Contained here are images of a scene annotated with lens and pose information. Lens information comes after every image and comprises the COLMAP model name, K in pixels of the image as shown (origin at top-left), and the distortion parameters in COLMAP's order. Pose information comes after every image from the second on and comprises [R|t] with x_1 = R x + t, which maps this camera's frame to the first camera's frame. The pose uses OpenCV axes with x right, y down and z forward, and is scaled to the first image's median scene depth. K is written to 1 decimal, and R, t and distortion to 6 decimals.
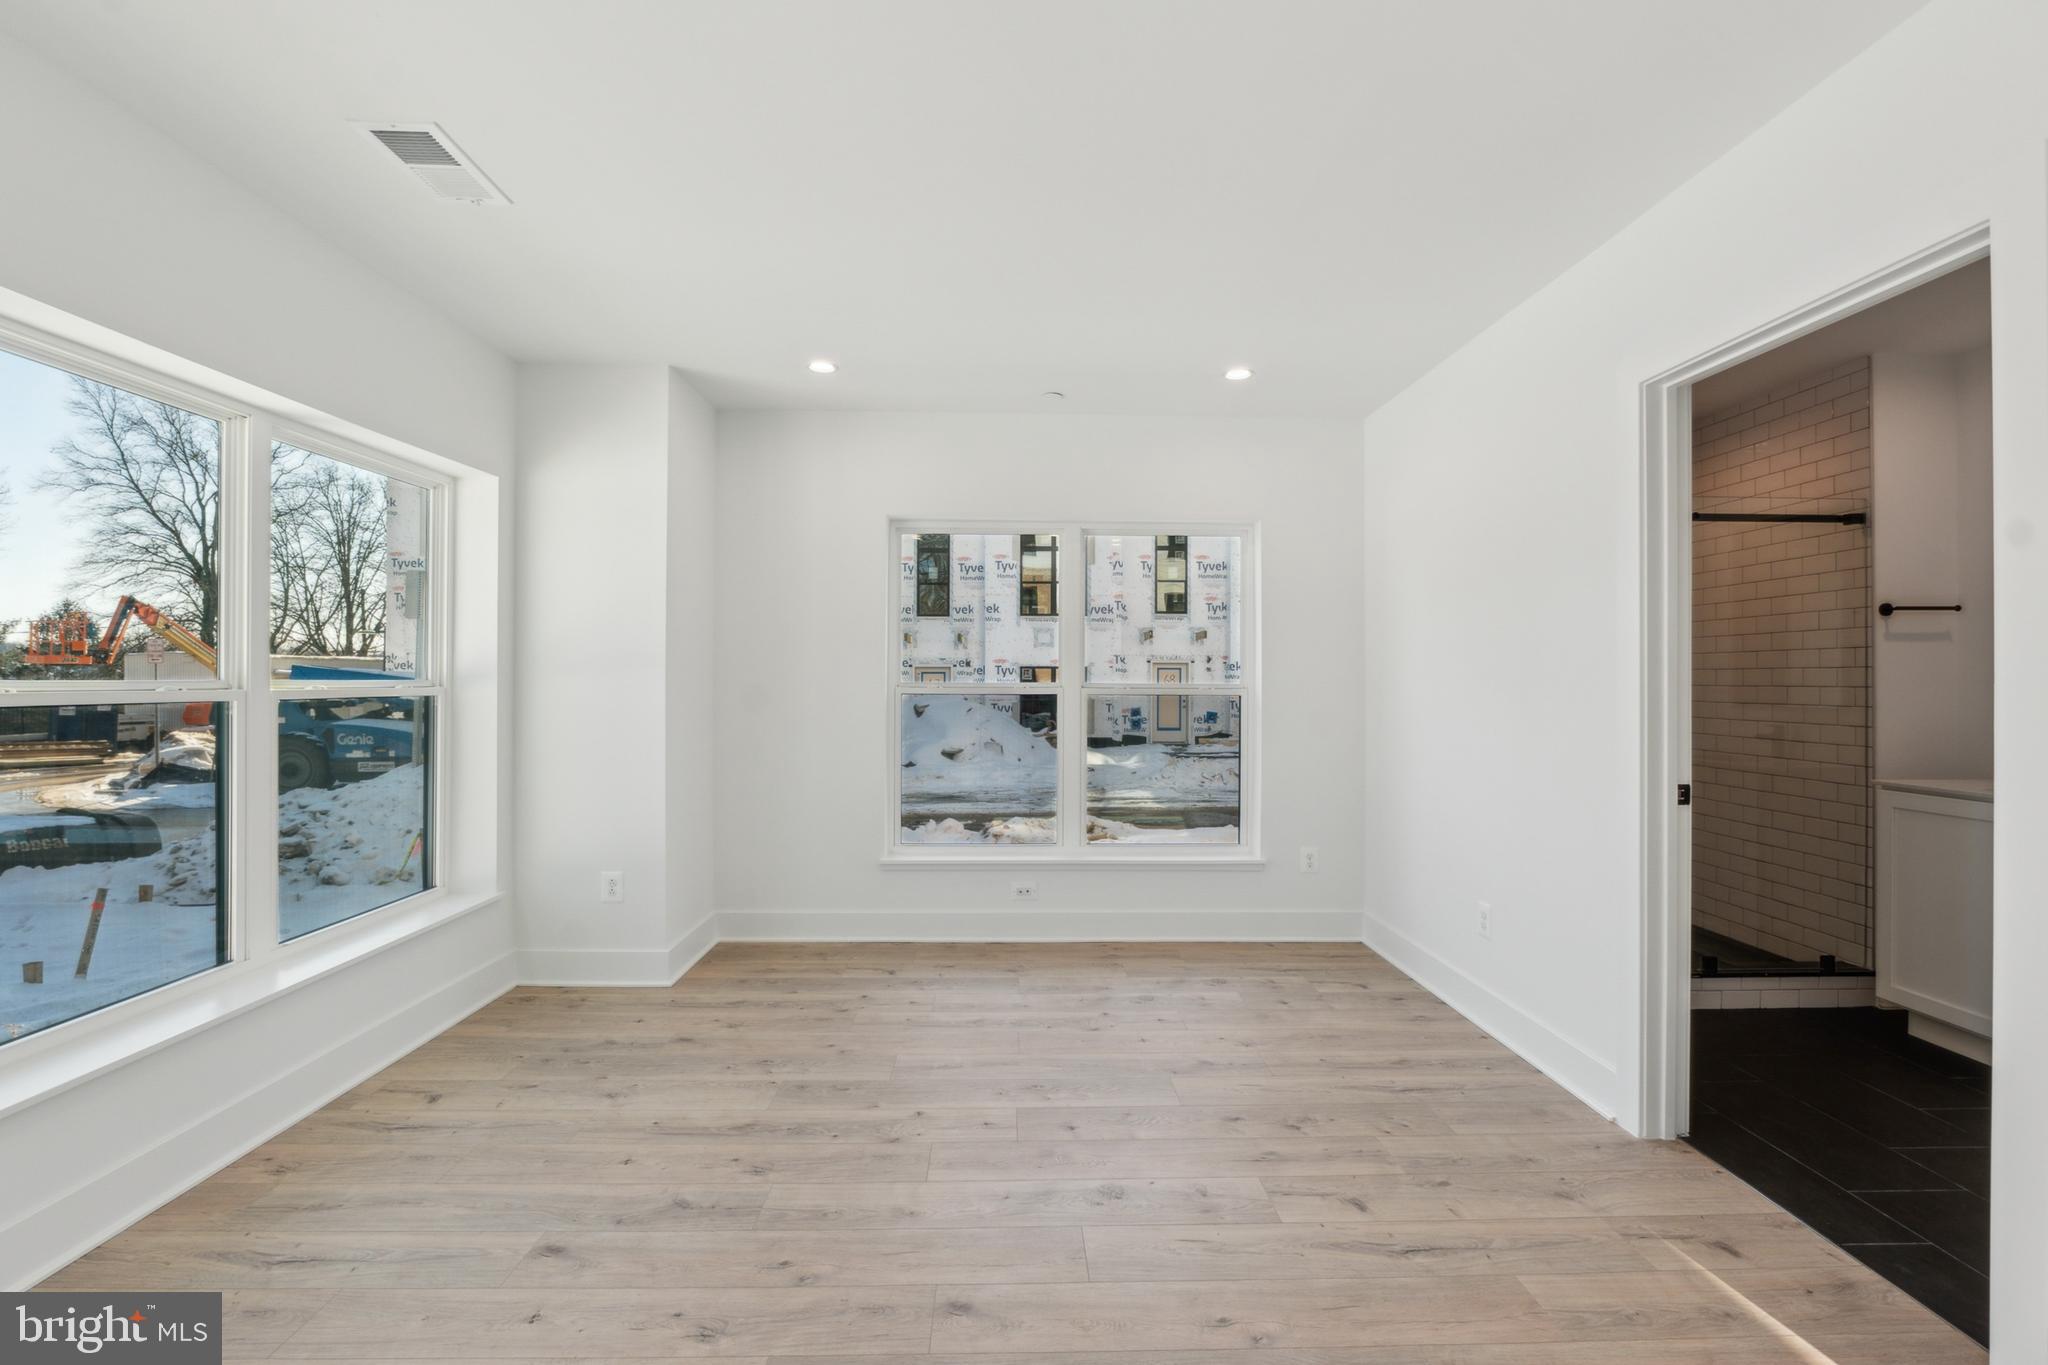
lens RADIAL K [[899.1, 0, 1024.0], [0, 899.1, 682.5], [0, 0, 1]] dist [-0.000070, -0.000139]
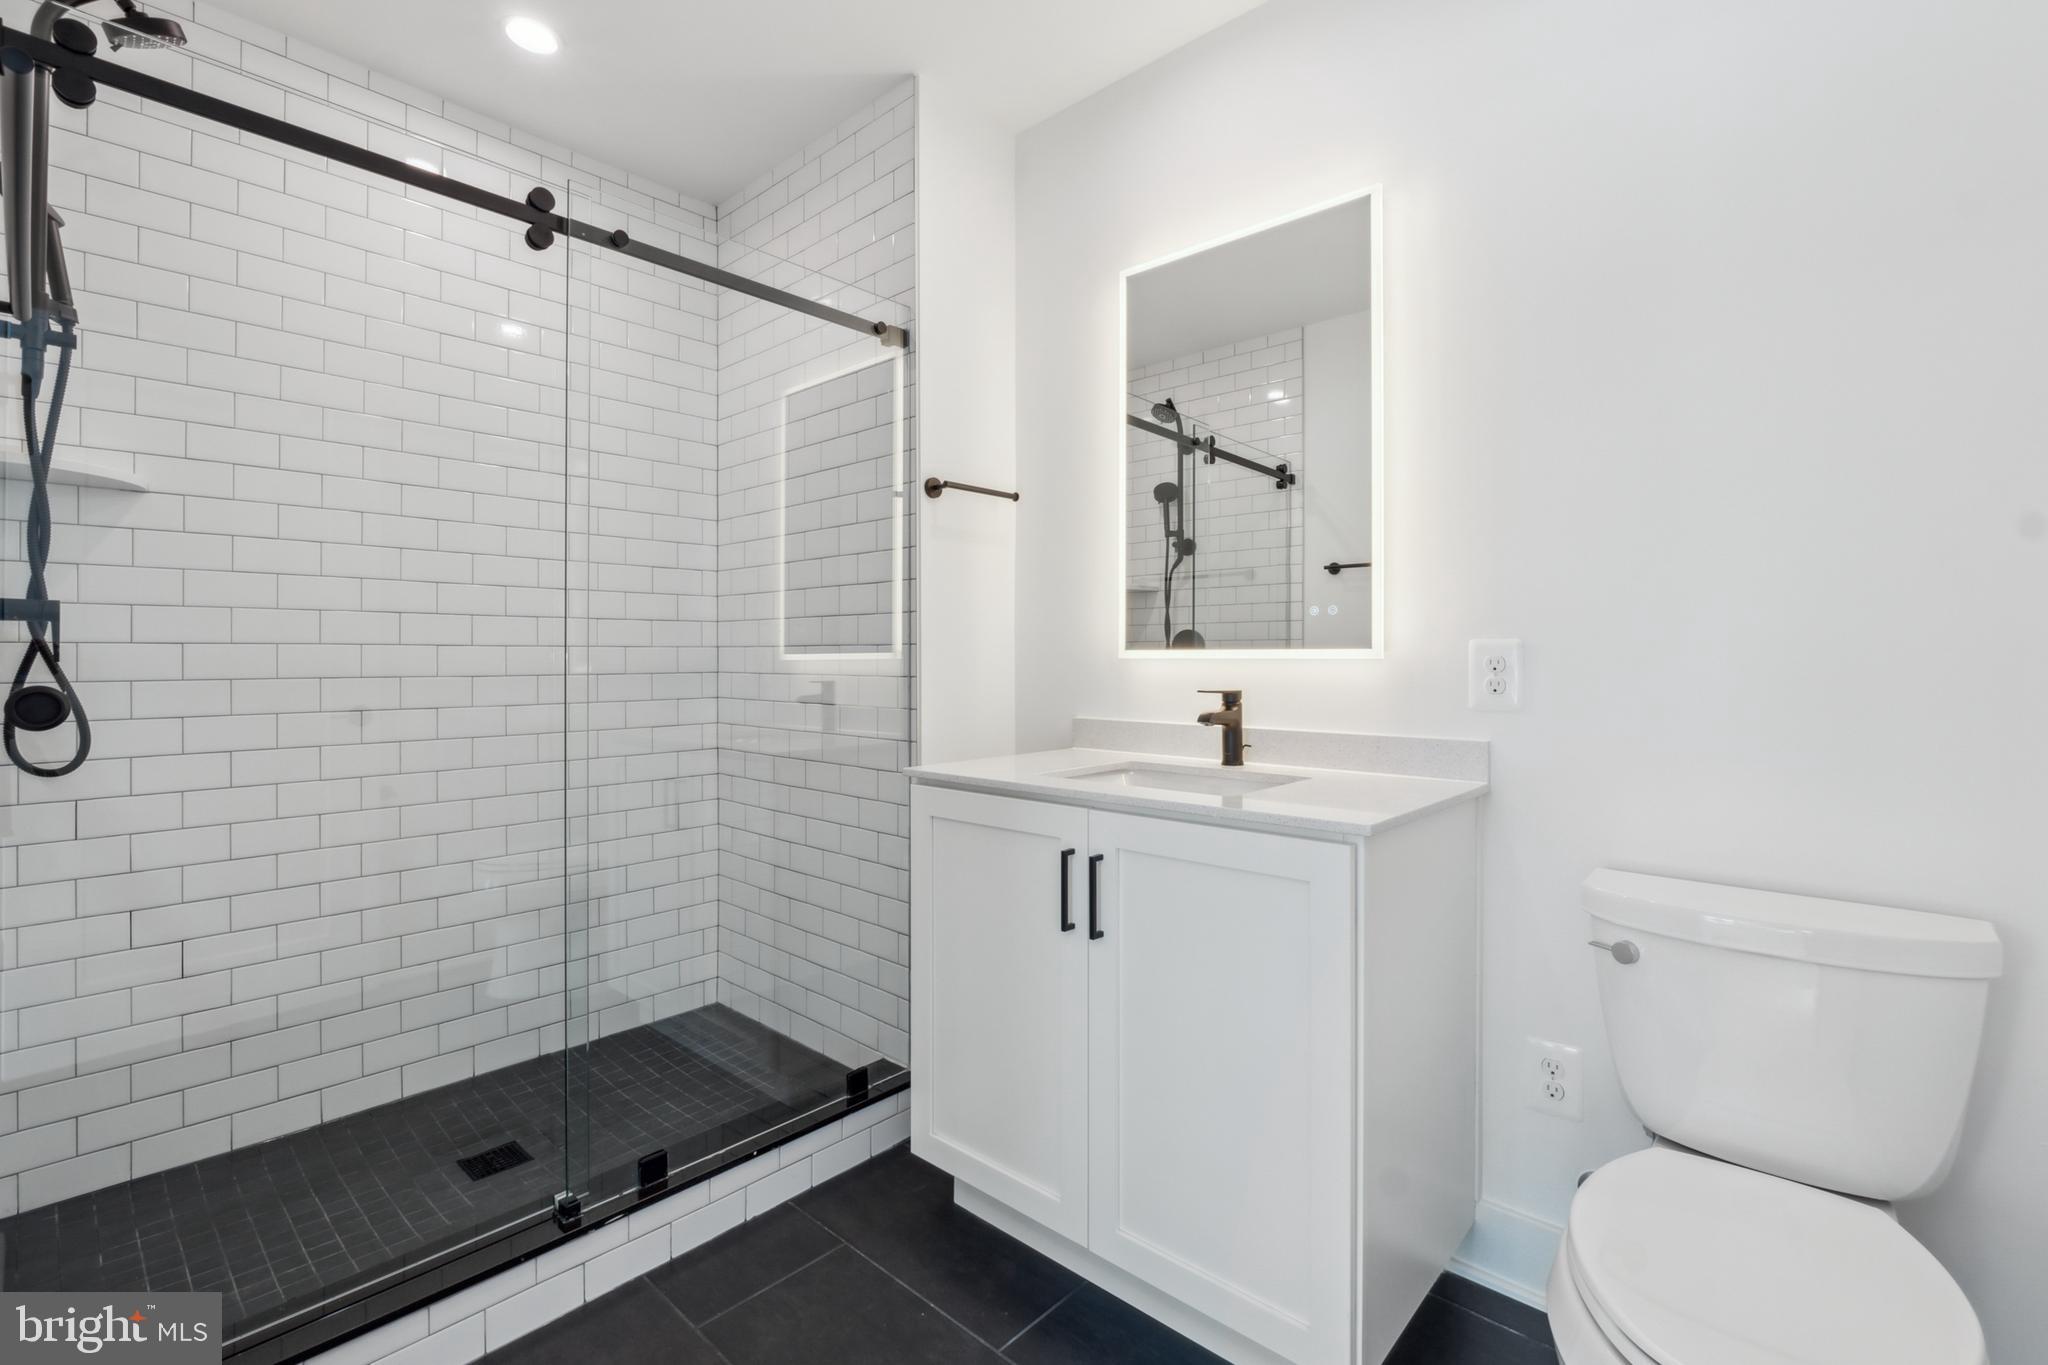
lens RADIAL K [[918.5, 0, 1024.0], [0, 918.5, 682.5], [0, 0, 1]] dist [-0.001035, 0.000064]
pose [[0.692189, -0.010214, 0.721644, 0.534544], [-0.000334, 0.999895, 0.014473, 0.044138], [-0.721716, -0.010259, 0.692113, 0.505547]]
